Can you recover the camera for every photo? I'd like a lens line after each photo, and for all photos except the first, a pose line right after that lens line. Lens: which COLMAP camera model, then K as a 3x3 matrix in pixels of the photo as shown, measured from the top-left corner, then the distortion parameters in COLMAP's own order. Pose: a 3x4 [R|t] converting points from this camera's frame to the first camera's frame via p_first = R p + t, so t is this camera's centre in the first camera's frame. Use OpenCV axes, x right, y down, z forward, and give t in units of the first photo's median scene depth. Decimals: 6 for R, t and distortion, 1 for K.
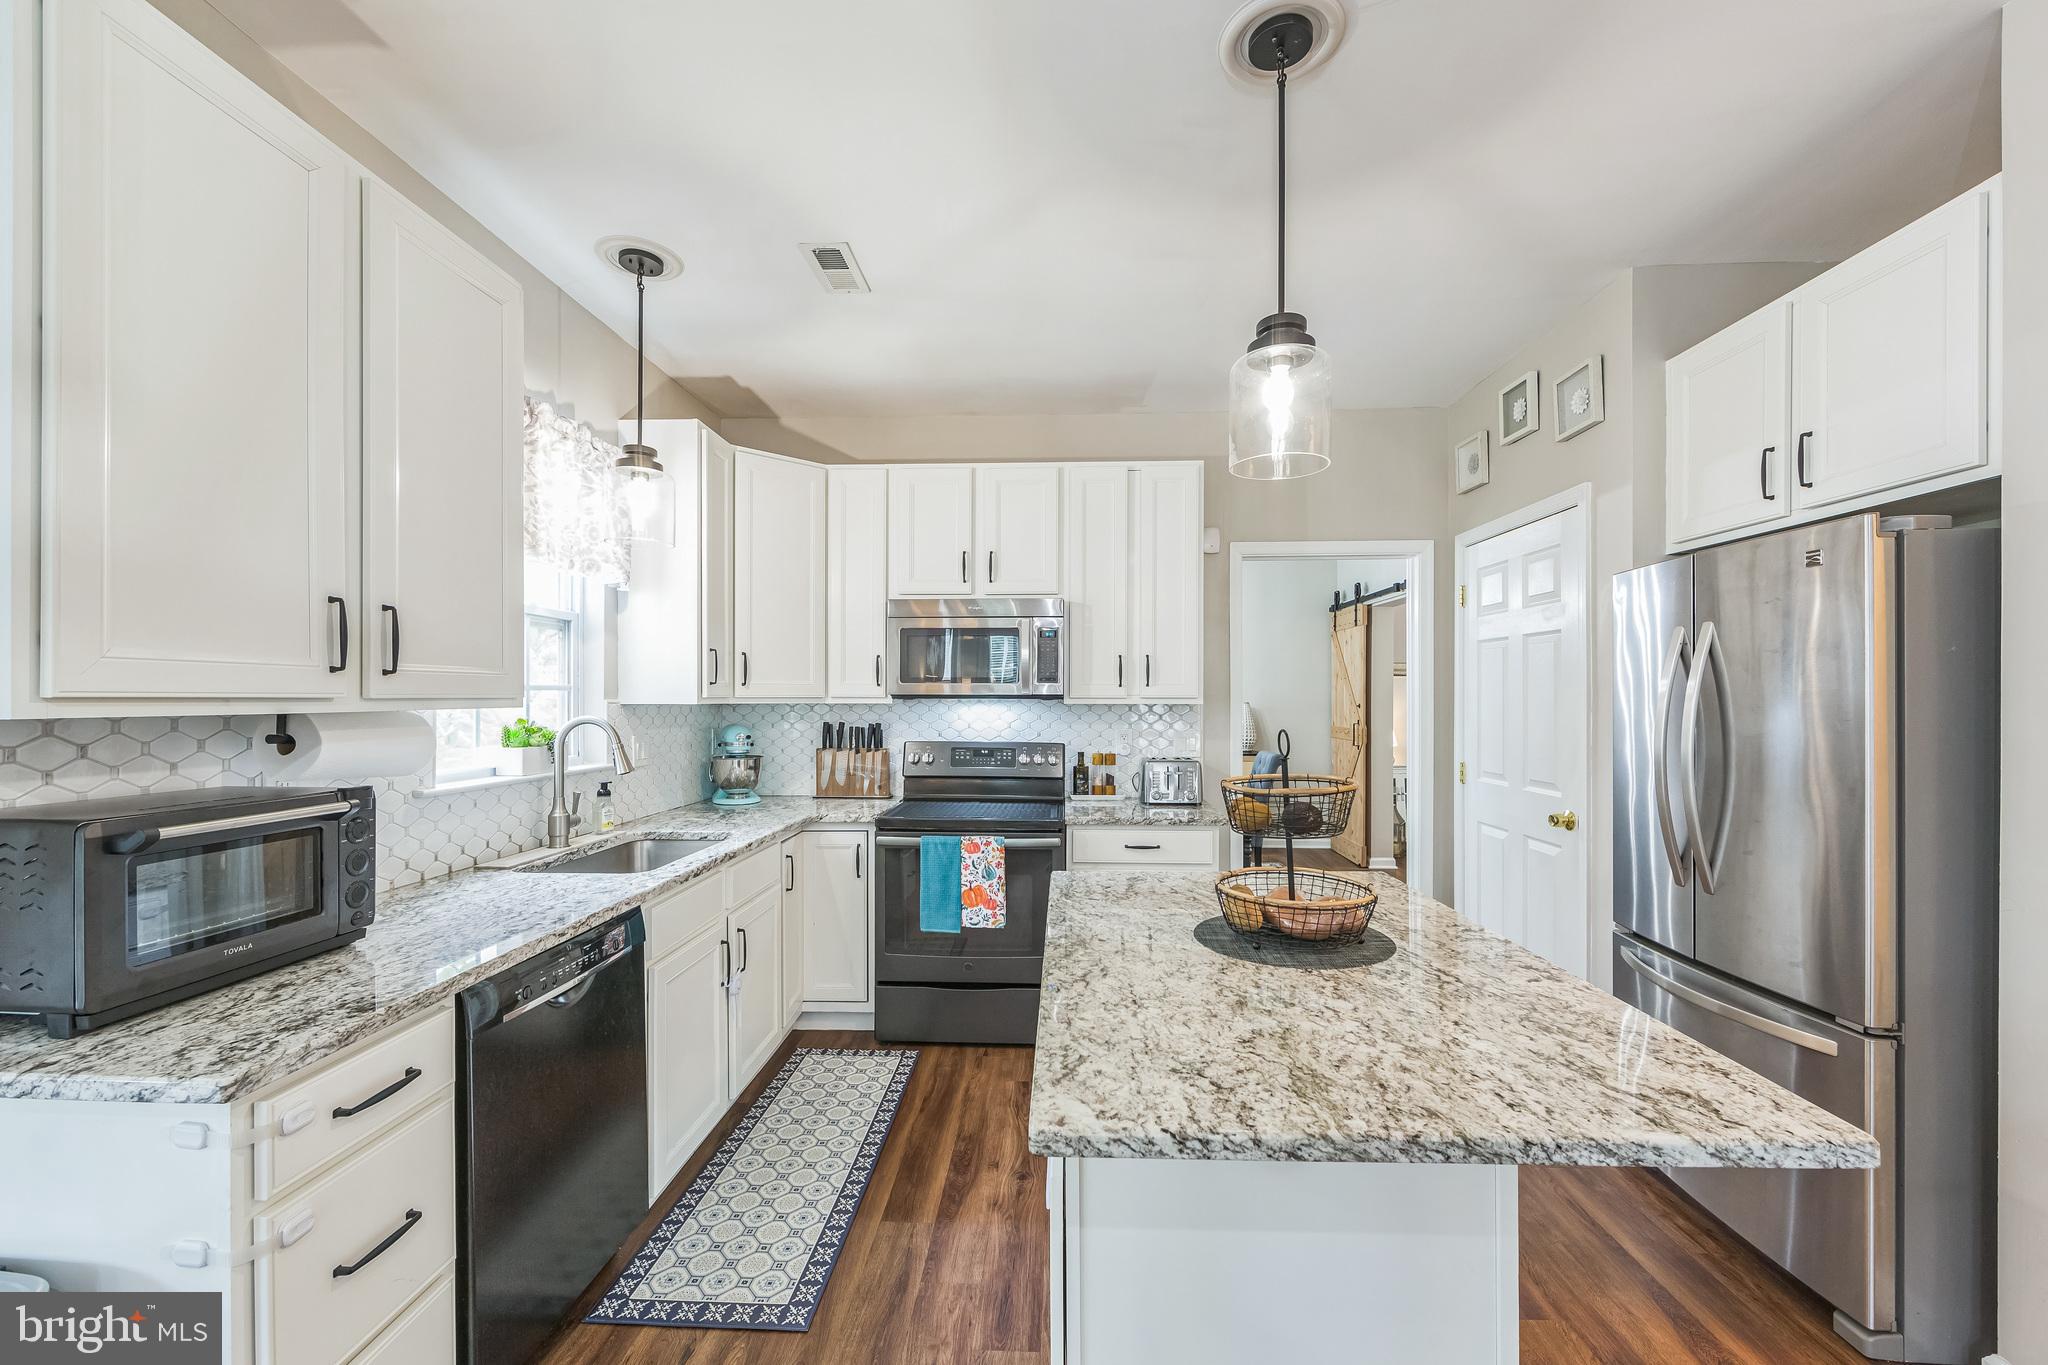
lens RADIAL K [[812.6, 0, 1029.6], [0, 812.6, 697.4], [0, 0, 1]] dist [-0.007263, 0.001657]
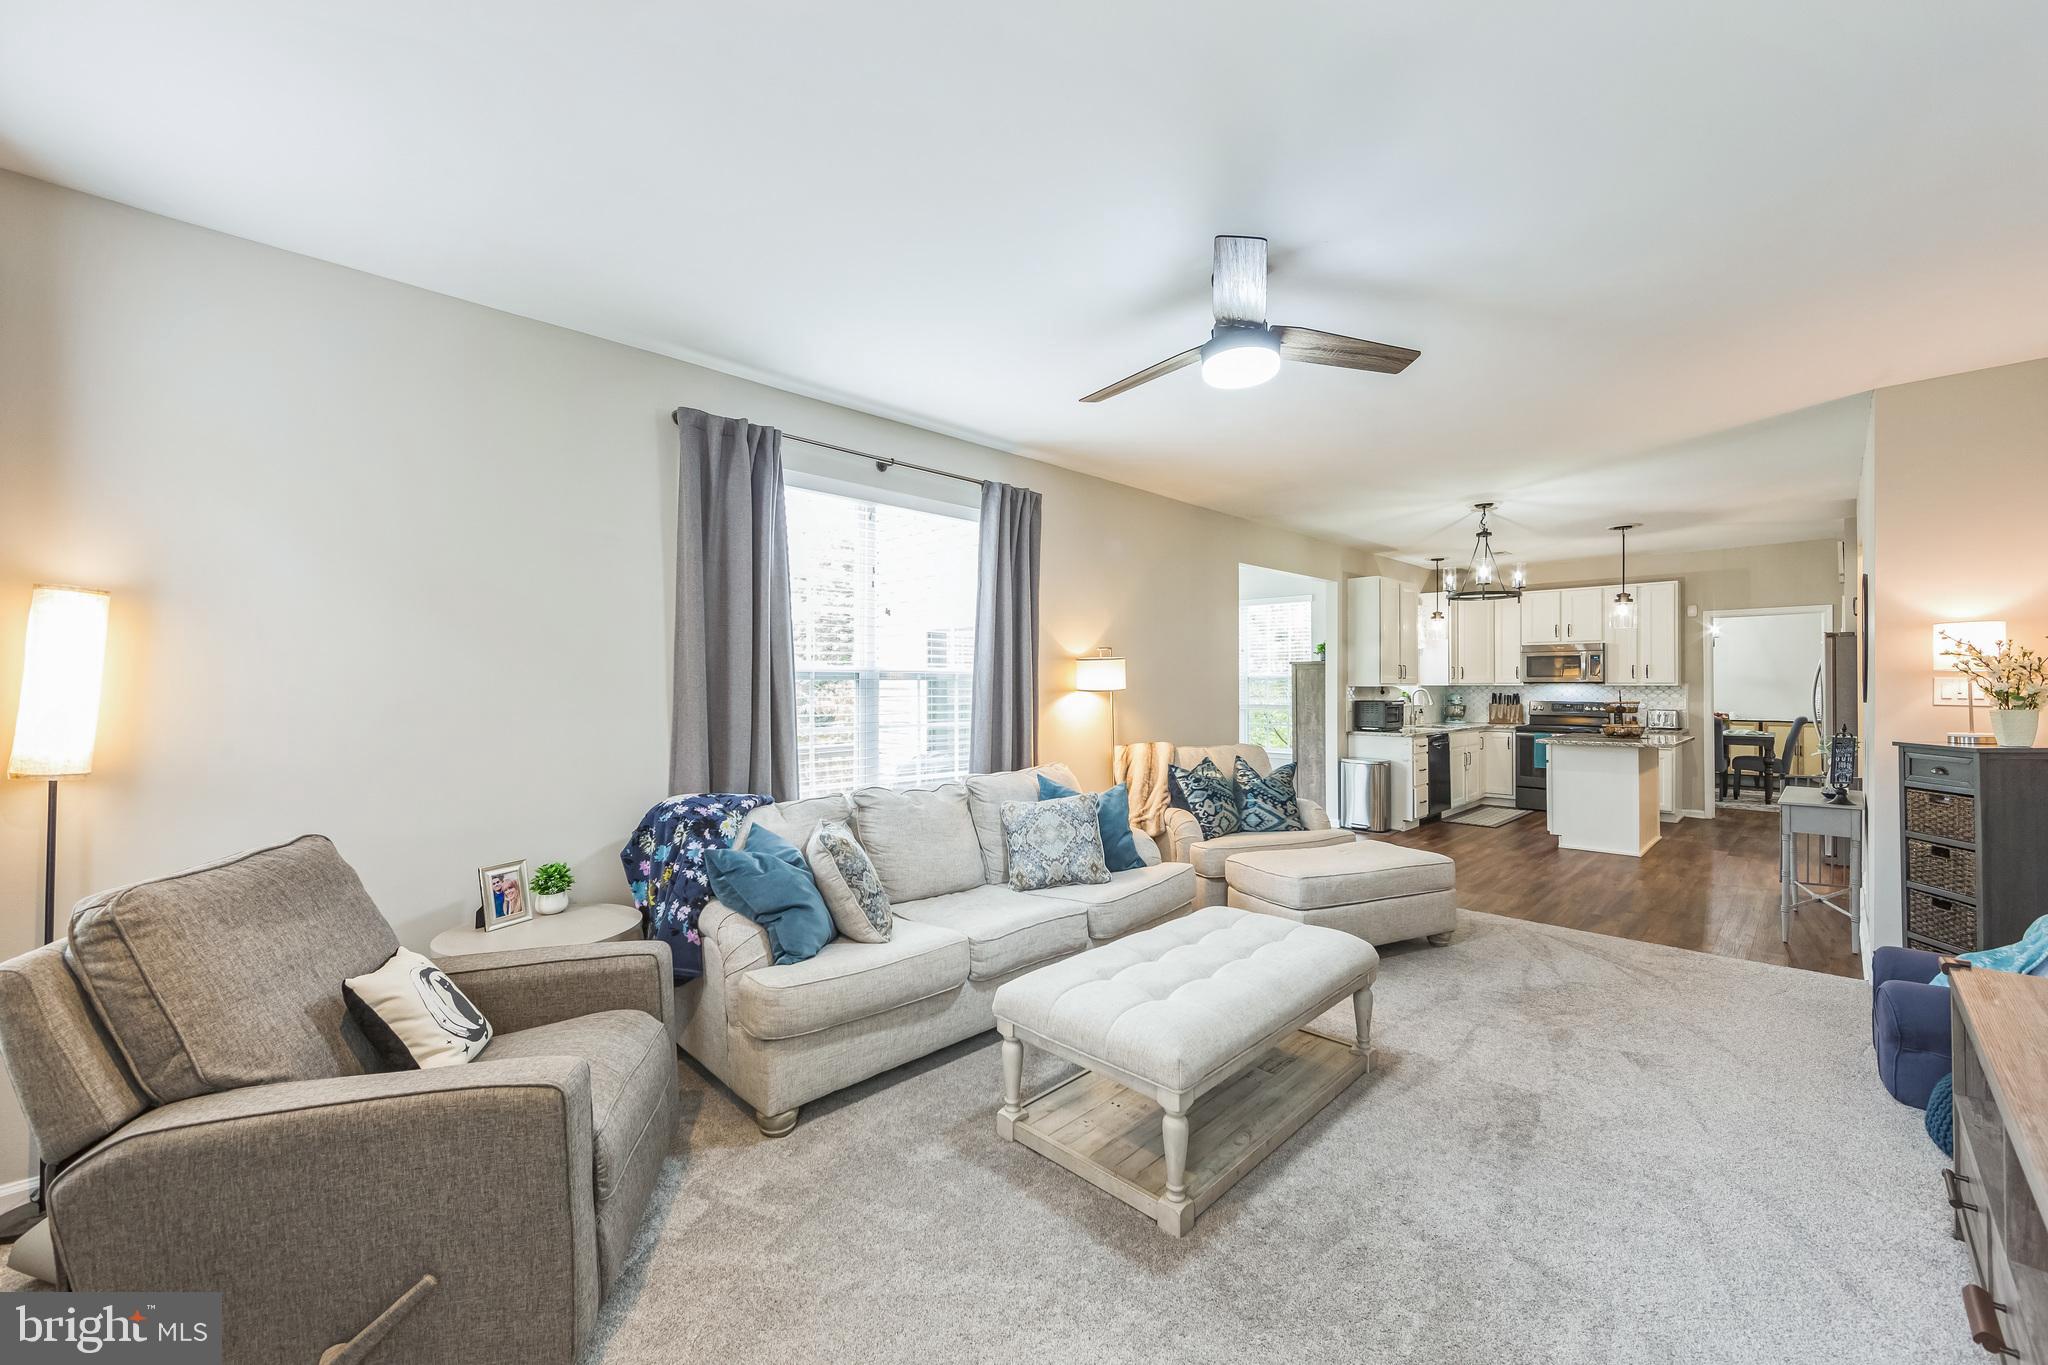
lens RADIAL K [[812.6, 0, 1015.4], [0, 812.6, 686.6], [0, 0, 1]] dist [-0.007263, 0.001657]
pose [[0.732379, 0.000850, -0.680897, 0.513868], [0.002261, 0.999991, 0.003679, -0.001944], [0.680894, -0.004234, 0.732370, -2.537199]]
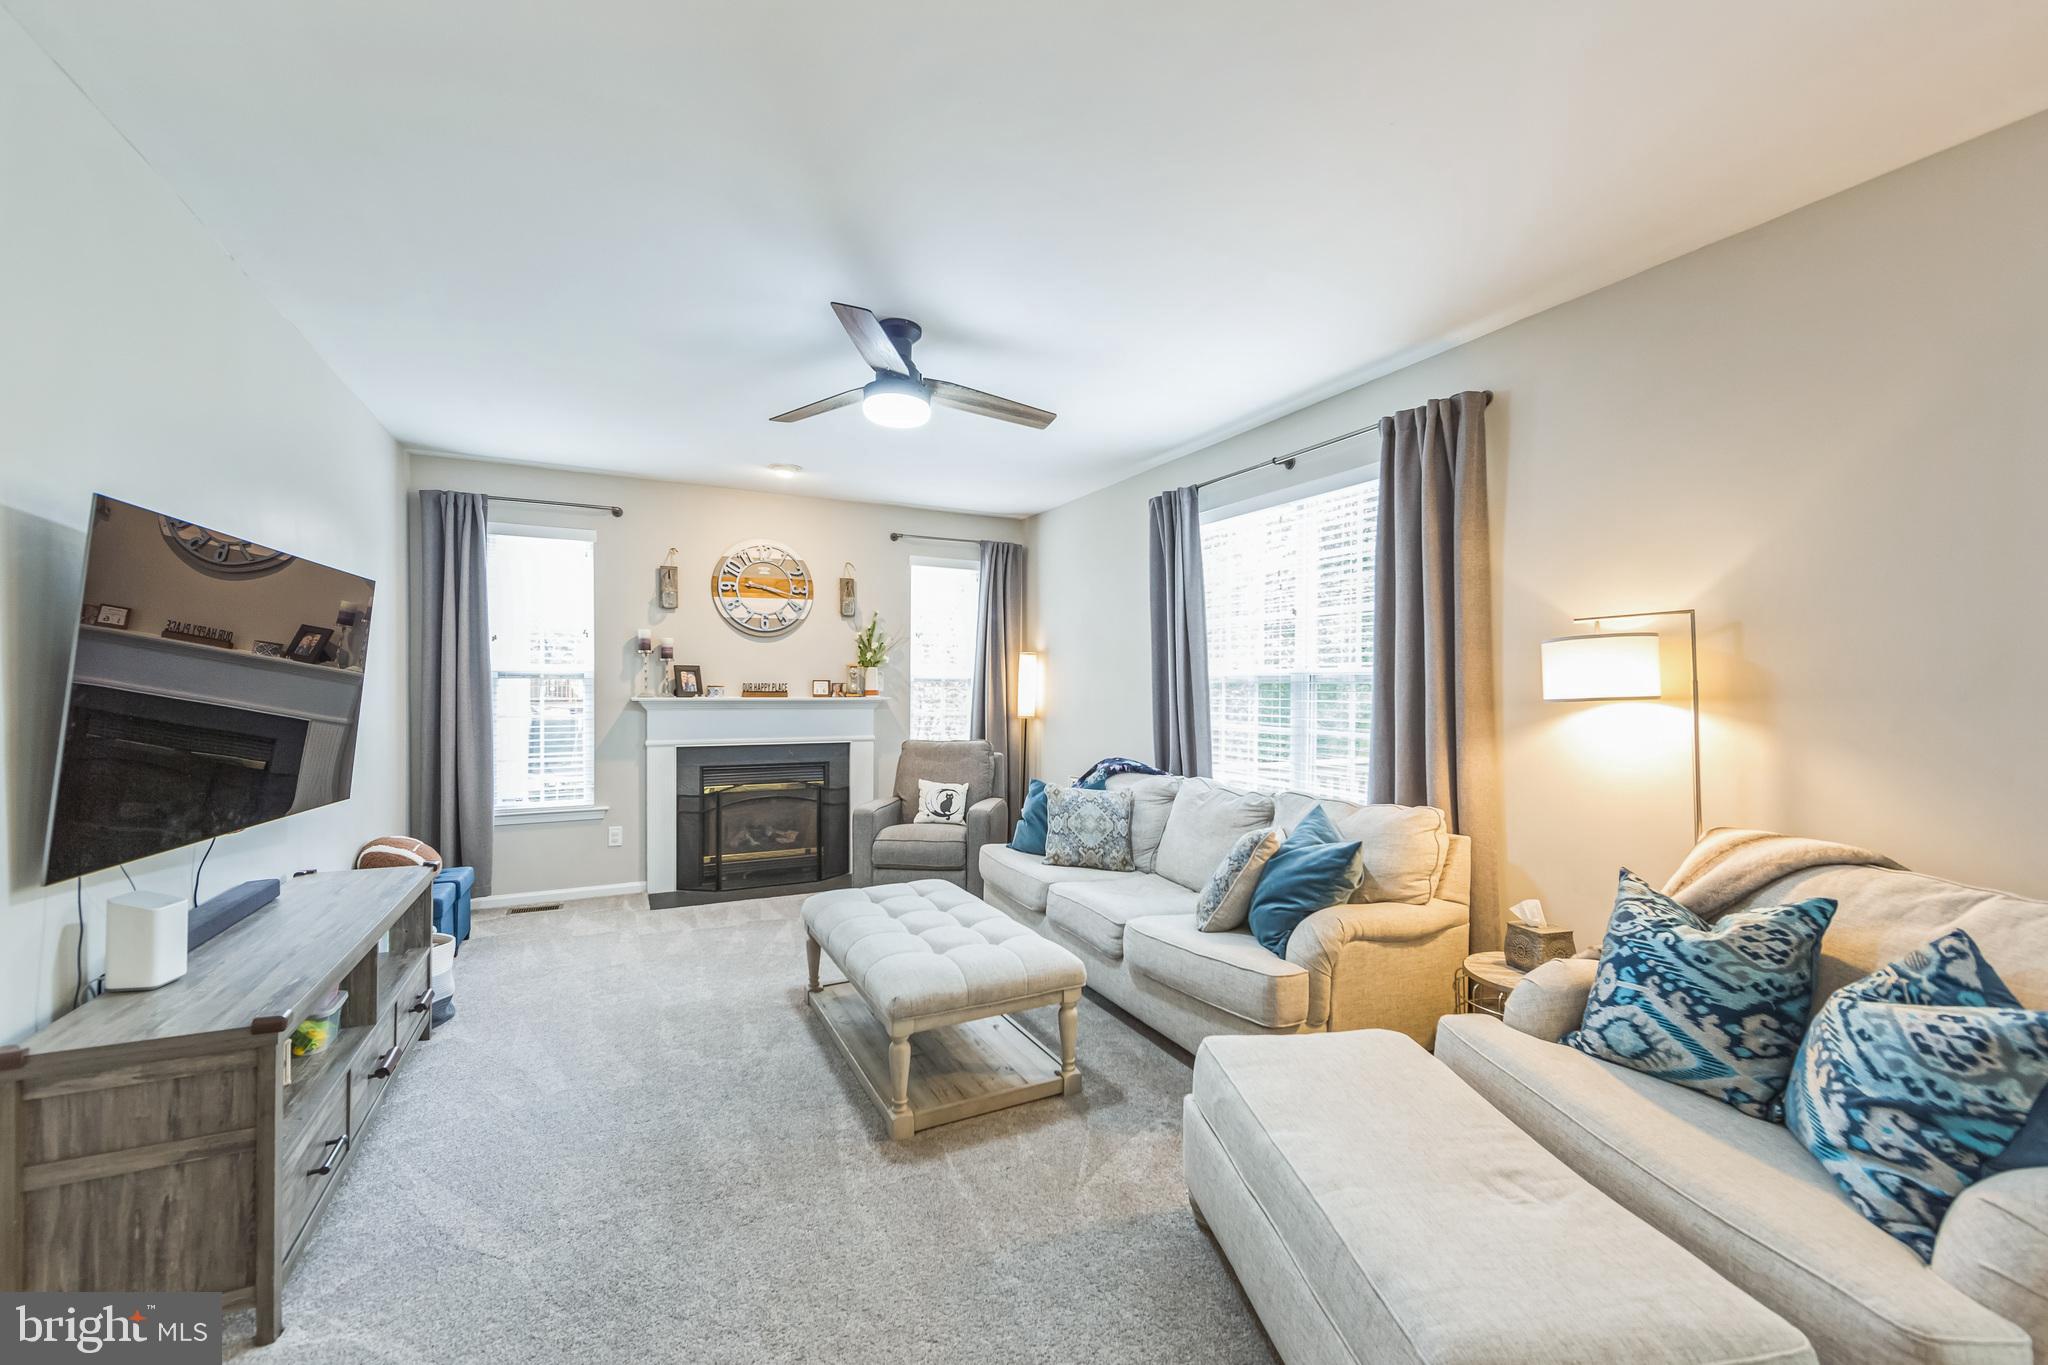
lens RADIAL K [[812.6, 0, 980.9], [0, 812.6, 678.4], [0, 0, 1]] dist [-0.007263, 0.001657]
pose [[-0.872066, -0.012460, -0.489230, 0.511186], [-0.006063, 0.999874, -0.014659, 0.008126], [0.489351, -0.009817, -0.872031, -0.603203]]
